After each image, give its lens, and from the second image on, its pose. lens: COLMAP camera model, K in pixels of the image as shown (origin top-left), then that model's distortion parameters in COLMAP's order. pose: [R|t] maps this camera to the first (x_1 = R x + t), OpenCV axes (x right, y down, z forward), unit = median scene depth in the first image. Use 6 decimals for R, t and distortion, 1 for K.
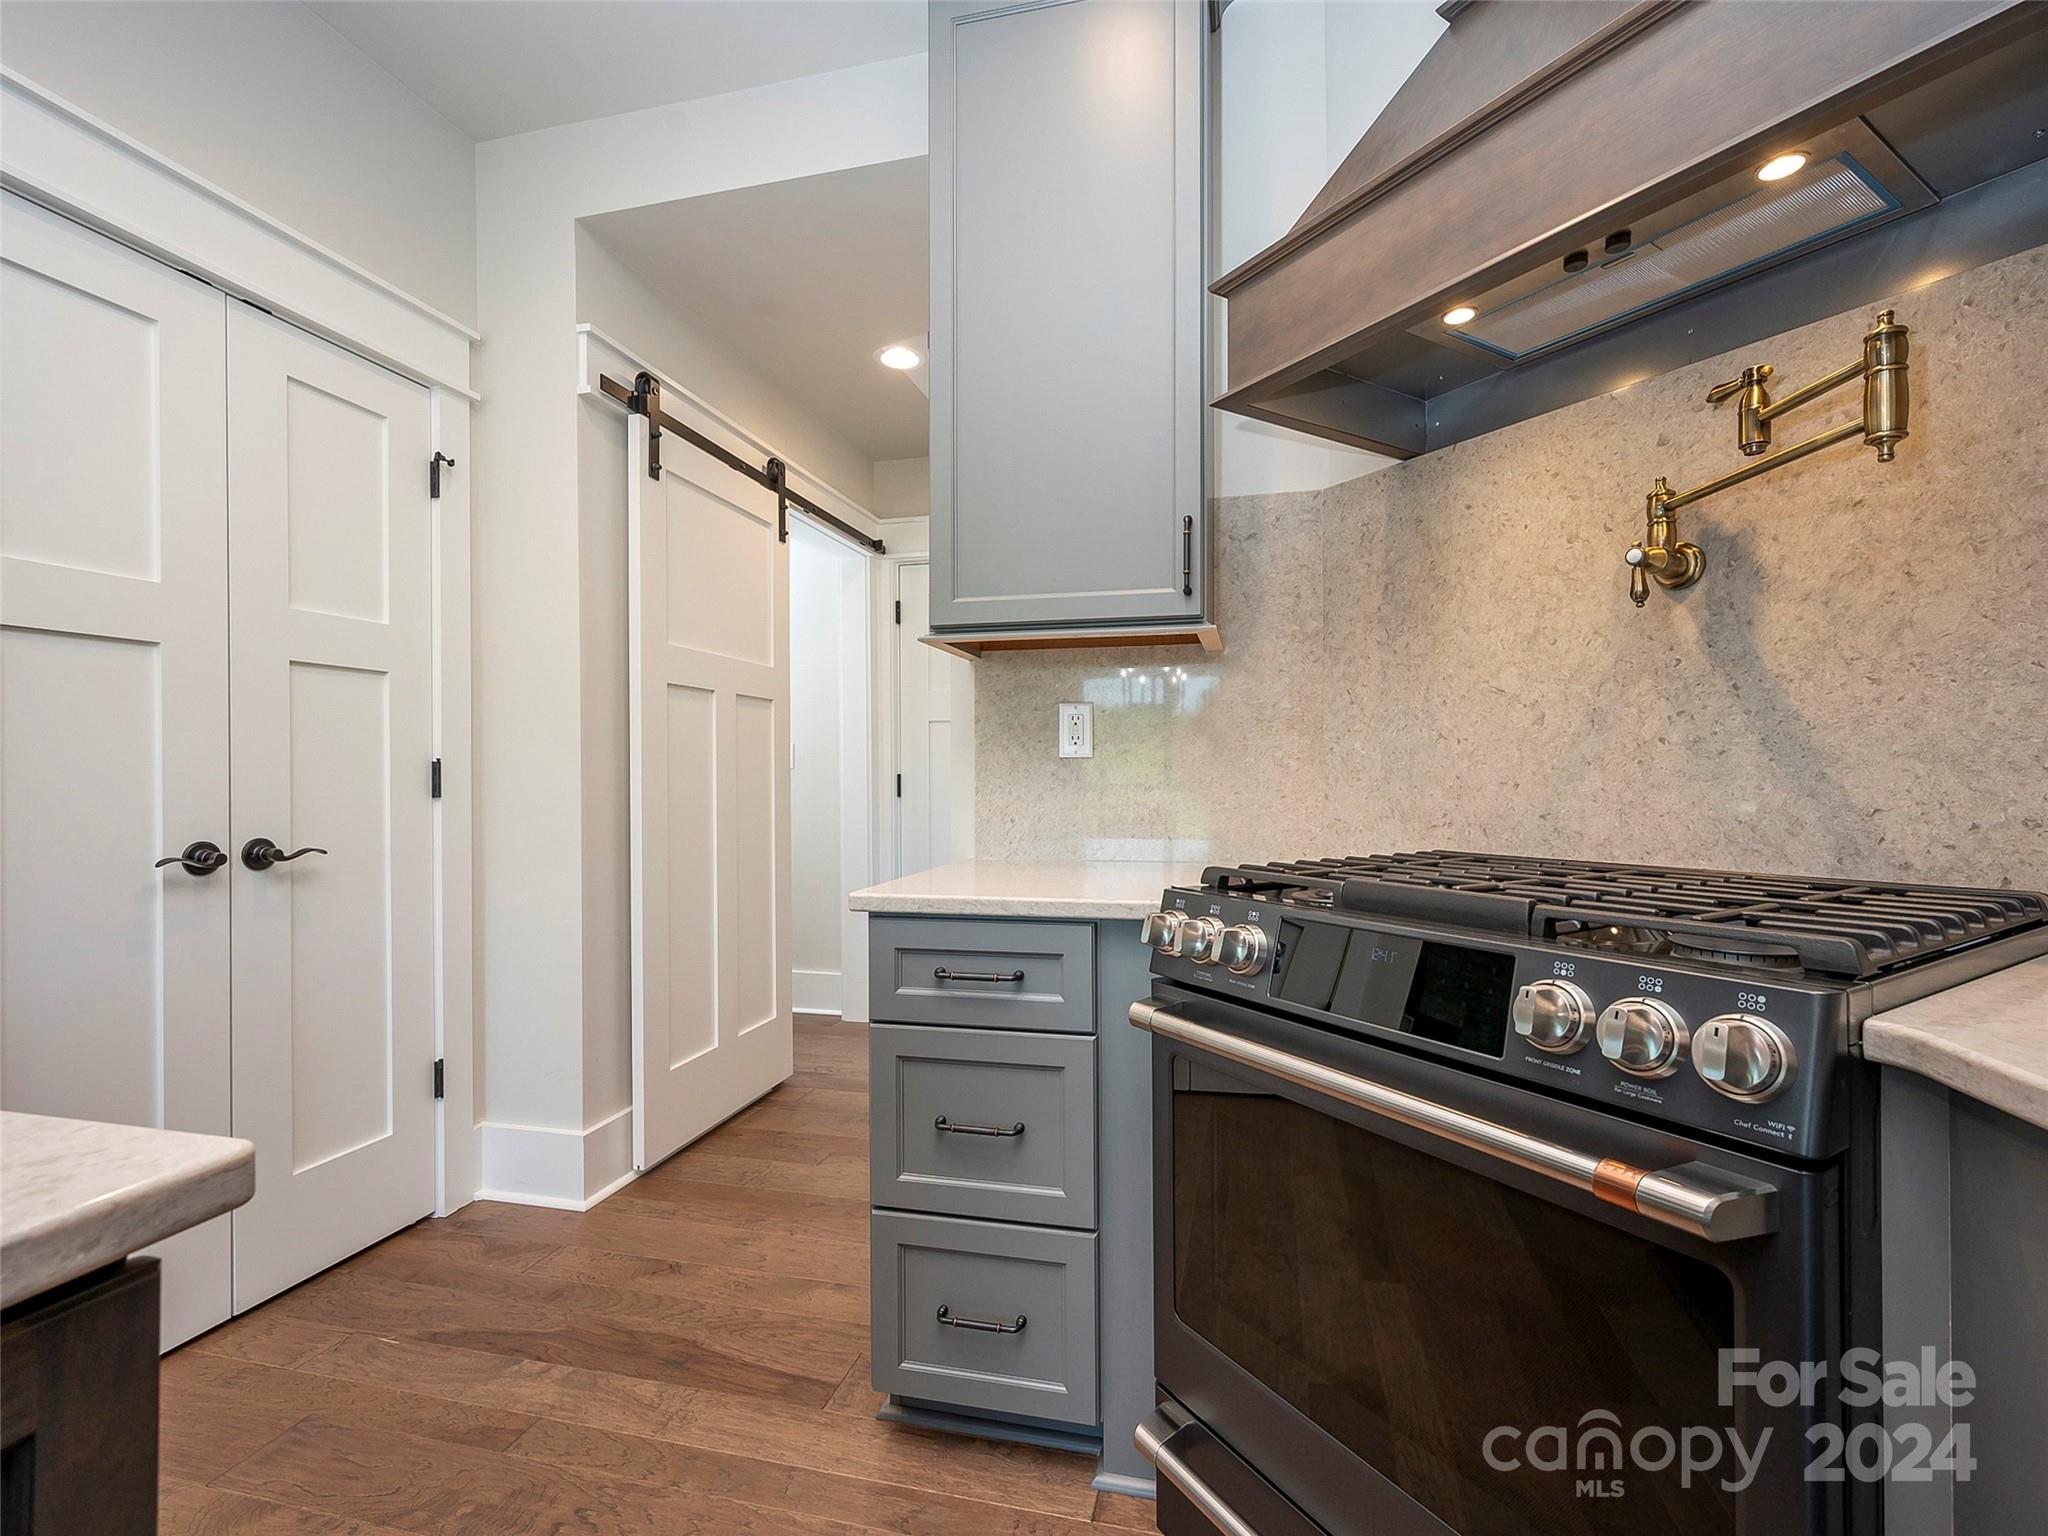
lens RADIAL K [[902.3, 0, 1021.1], [0, 902.3, 780.2], [0, 0, 1]] dist [-0.000048, -0.000405]
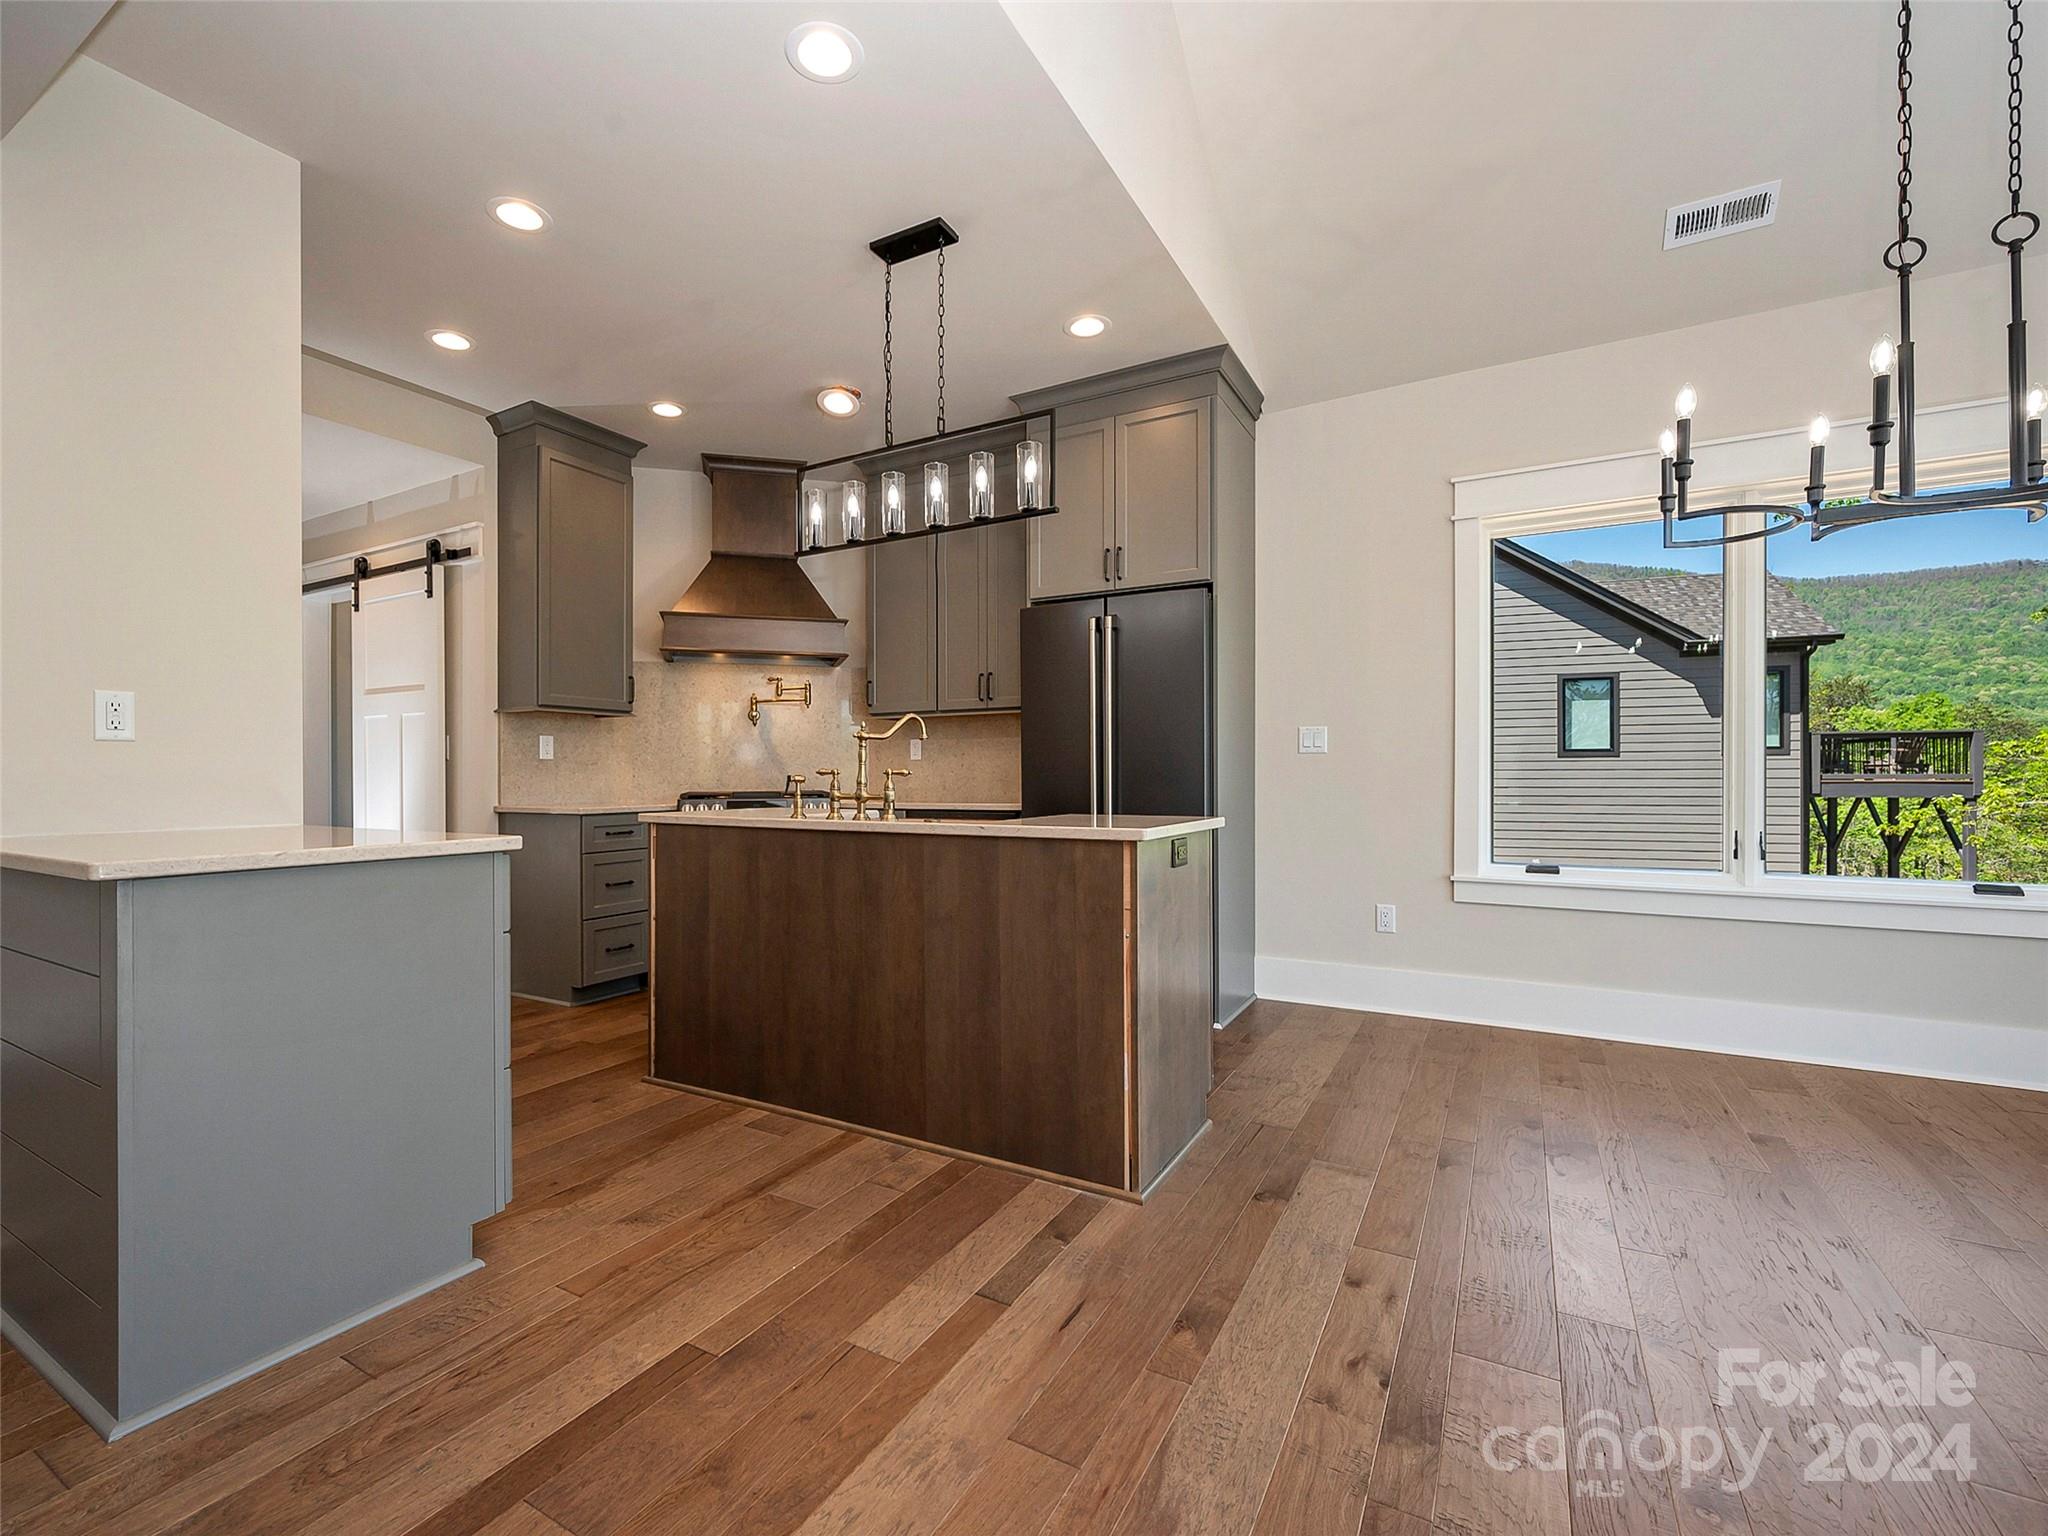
lens RADIAL K [[902.3, 0, 1021.1], [0, 902.3, 780.2], [0, 0, 1]] dist [-0.000048, -0.000405]
pose [[0.255540, -0.000150, 0.966799, -2.578060], [-0.001213, 0.999999, 0.000475, 0.037165], [-0.966798, -0.001294, 0.255539, -1.050149]]
